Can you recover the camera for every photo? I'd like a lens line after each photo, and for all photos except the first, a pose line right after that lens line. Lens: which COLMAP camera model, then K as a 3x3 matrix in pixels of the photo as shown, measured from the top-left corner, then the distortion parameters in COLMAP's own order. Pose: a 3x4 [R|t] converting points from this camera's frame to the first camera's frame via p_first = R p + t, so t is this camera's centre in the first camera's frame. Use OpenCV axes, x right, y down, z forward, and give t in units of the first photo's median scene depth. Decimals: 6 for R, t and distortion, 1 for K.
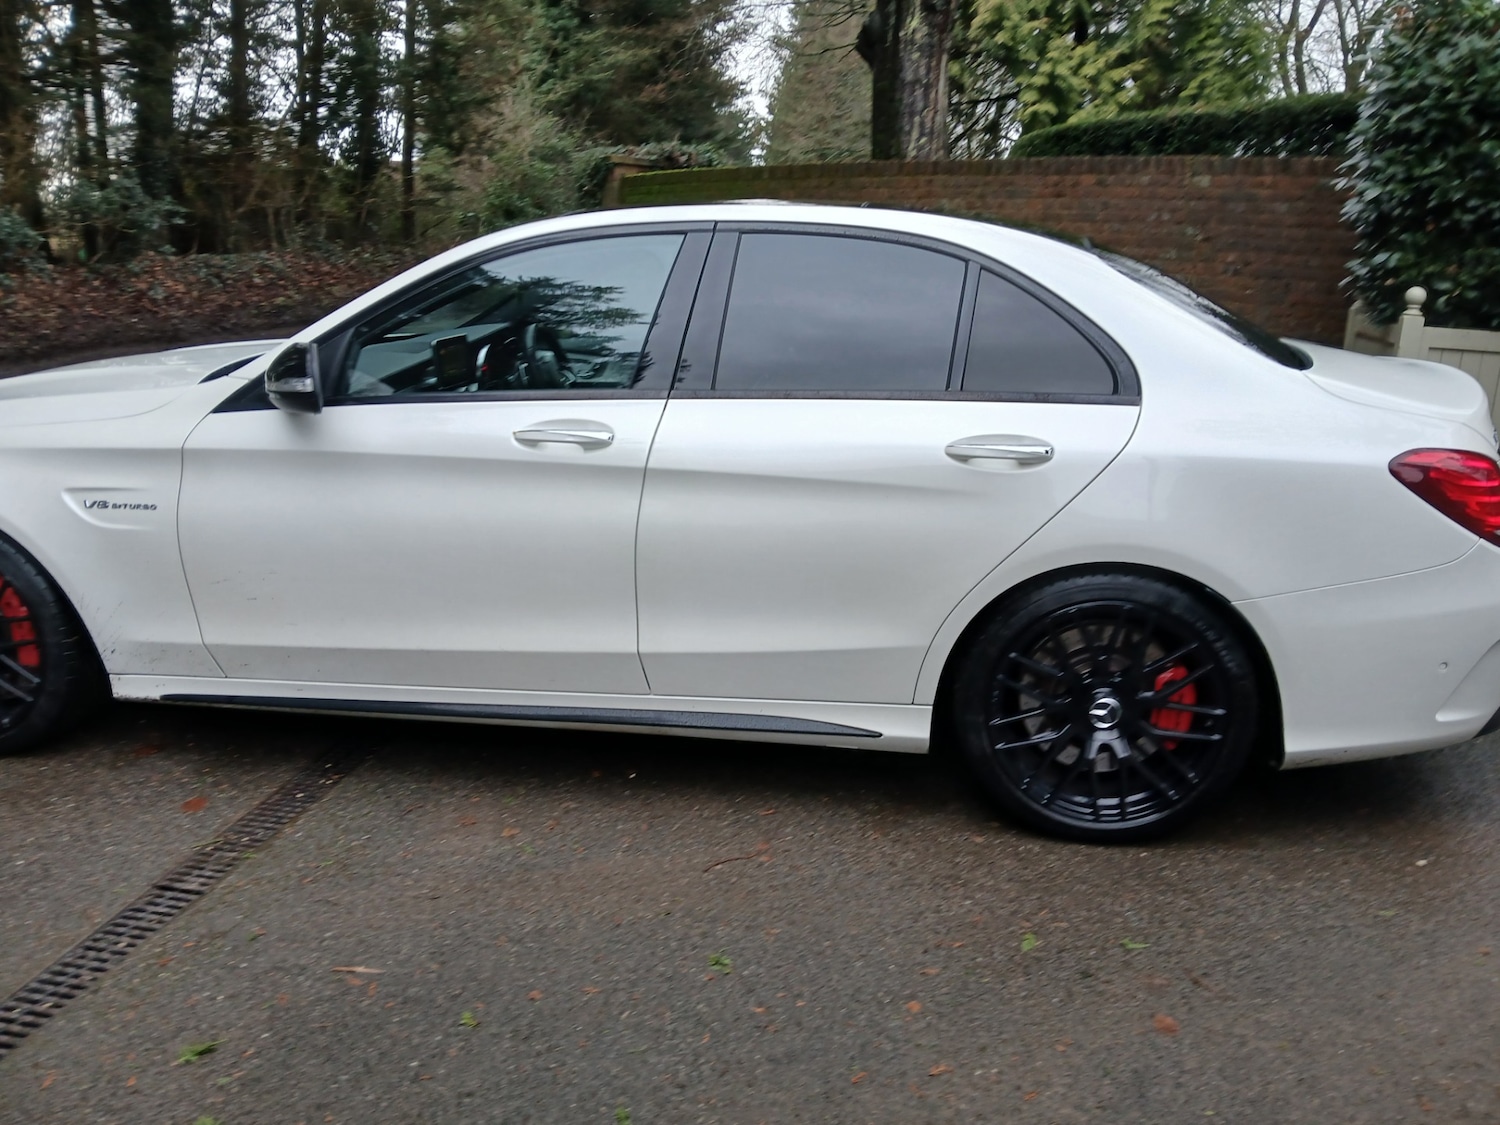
lens RADIAL K [[1166.1, 0, 759.4], [0, 1166.1, 564.1], [0, 0, 1]] dist [0.041195, -0.089610]
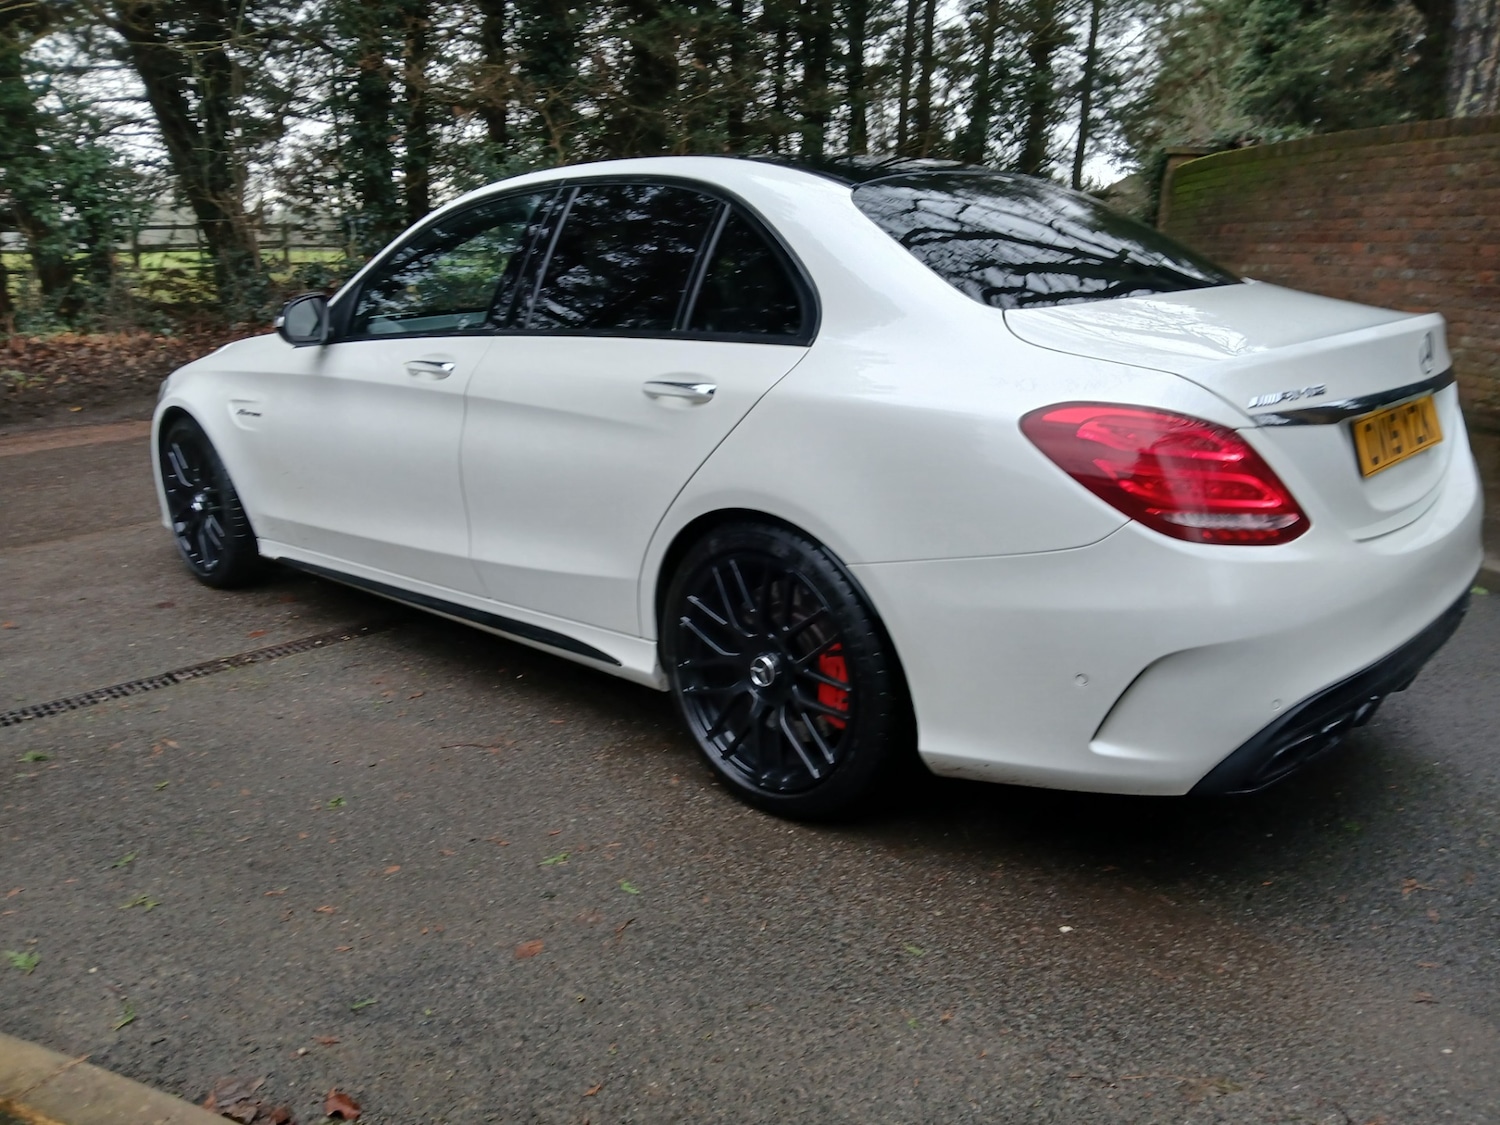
lens RADIAL K [[1166.2, 0, 750.0], [0, 1166.2, 562.5], [0, 0, 1]] dist [0.042622, -0.096095]
pose [[0.811224, 0.117340, -0.572842, 0.427261], [-0.126624, 0.991665, 0.023814, 0.010099], [0.570861, 0.053216, 0.819320, 0.116631]]
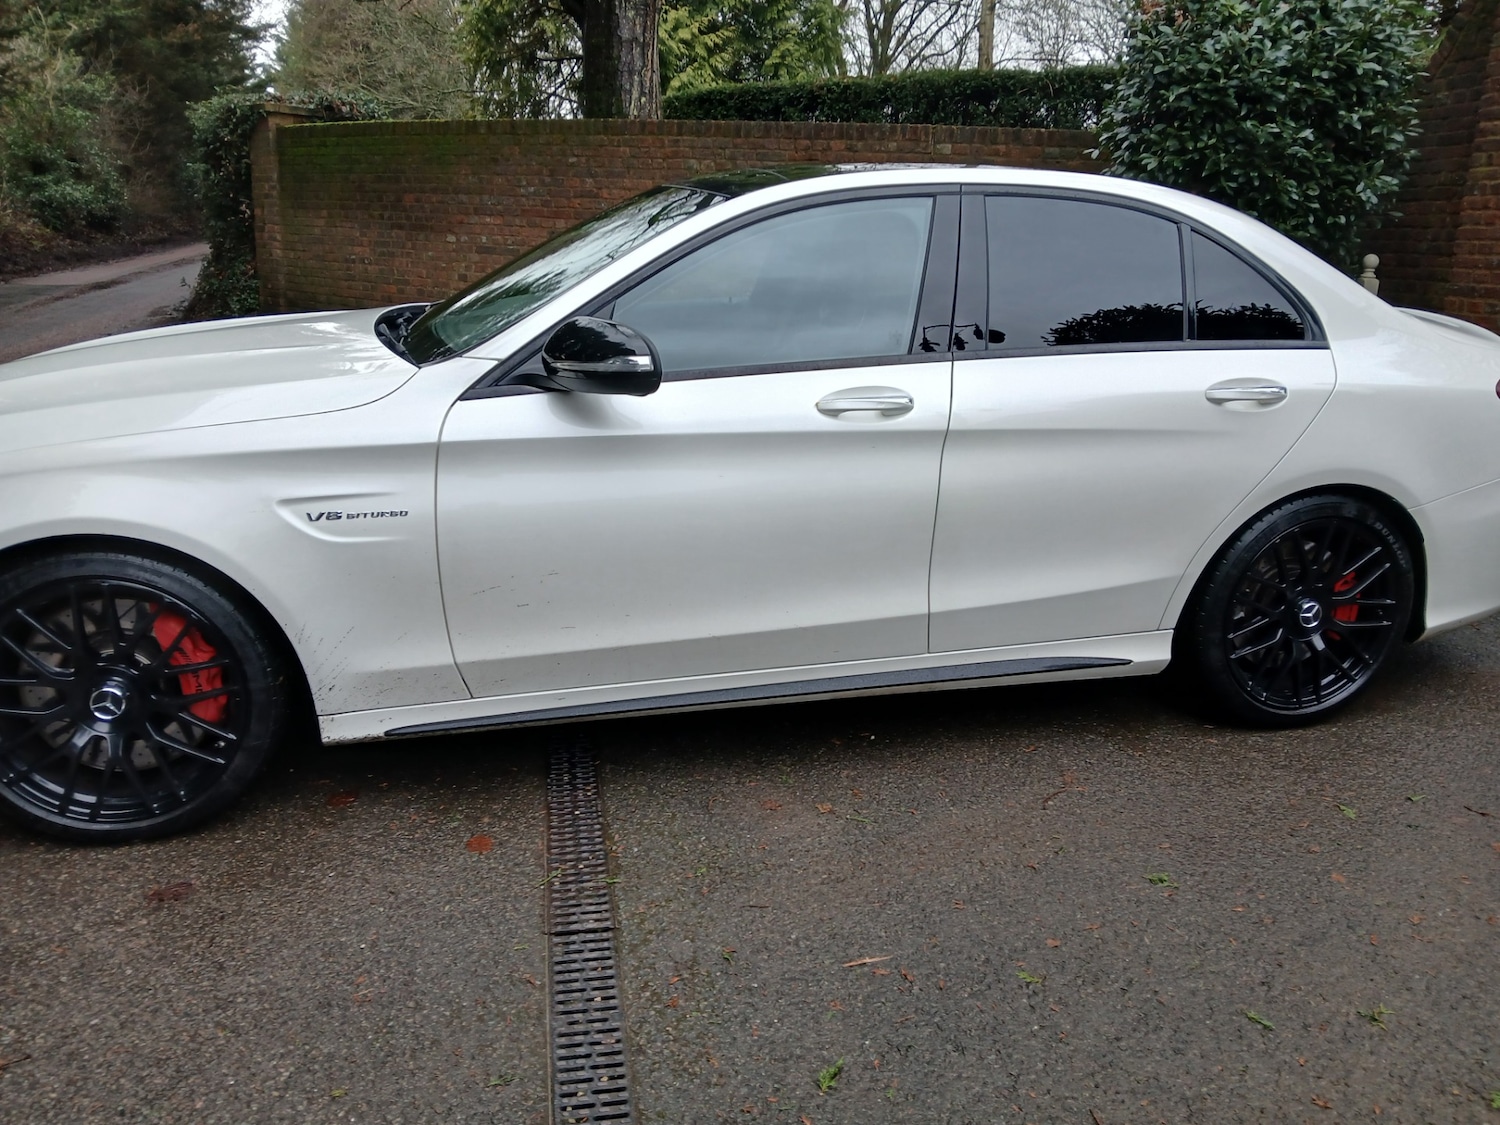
lens RADIAL K [[1166.2, 0, 750.0], [0, 1166.2, 562.5], [0, 0, 1]] dist [0.042622, -0.096095]
pose [[0.927123, -0.104301, 0.359949, -0.327894], [0.093259, 0.994486, 0.047961, -0.016605], [-0.362967, -0.010898, 0.931738, 0.059467]]
